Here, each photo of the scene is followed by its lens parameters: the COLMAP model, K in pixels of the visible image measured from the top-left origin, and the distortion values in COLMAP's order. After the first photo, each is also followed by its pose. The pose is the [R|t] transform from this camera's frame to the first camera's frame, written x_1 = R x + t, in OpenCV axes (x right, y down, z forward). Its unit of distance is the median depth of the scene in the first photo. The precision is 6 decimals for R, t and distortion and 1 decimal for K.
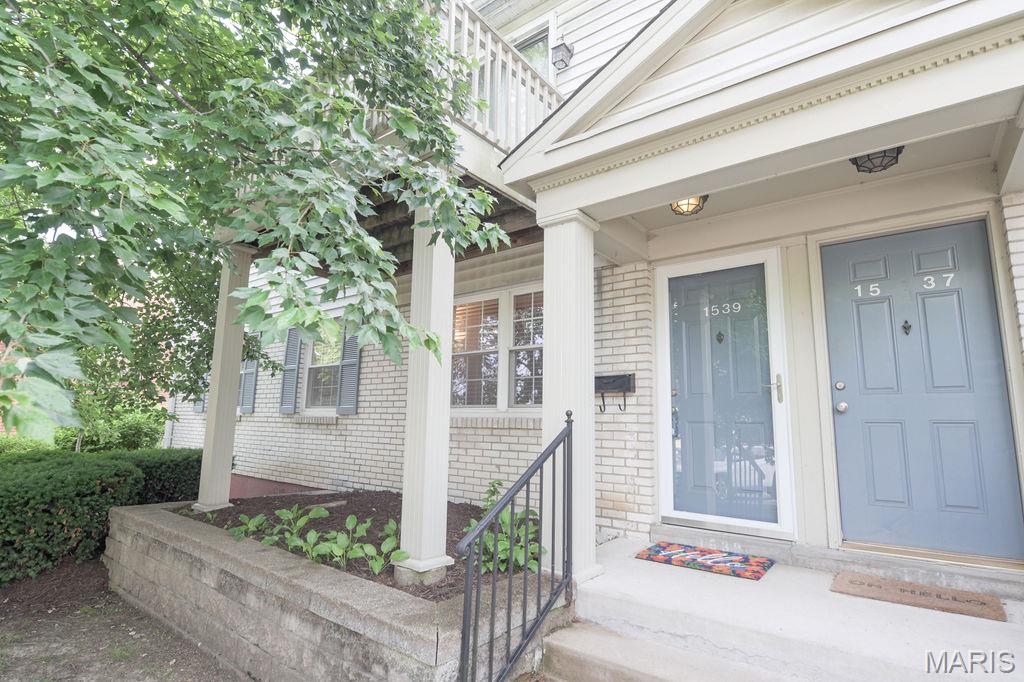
lens RADIAL K [[525.1, 0, 513.6], [0, 525.1, 340.7], [0, 0, 1]] dist [-0.003527, -0.000305]
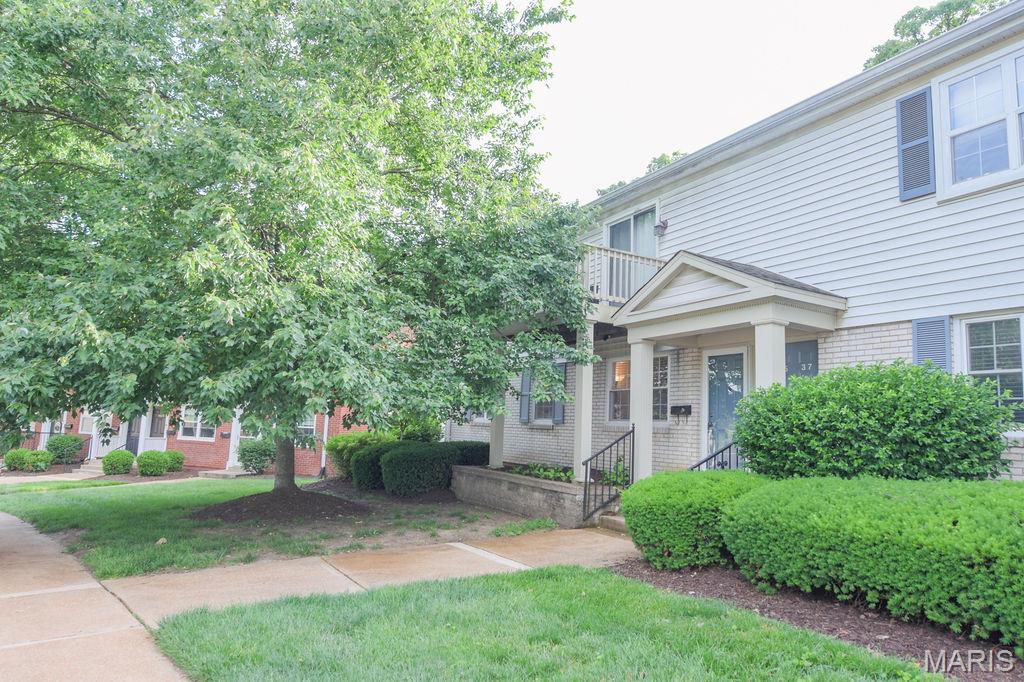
lens RADIAL K [[659.1, 0, 510.5], [0, 659.1, 342.0], [0, 0, 1]] dist [0.000686, 0.000145]
pose [[0.920373, -0.030929, -0.389818, 0.572534], [0.036537, 0.999308, 0.006978, -0.215704], [0.389332, -0.020665, 0.920866, -1.535458]]
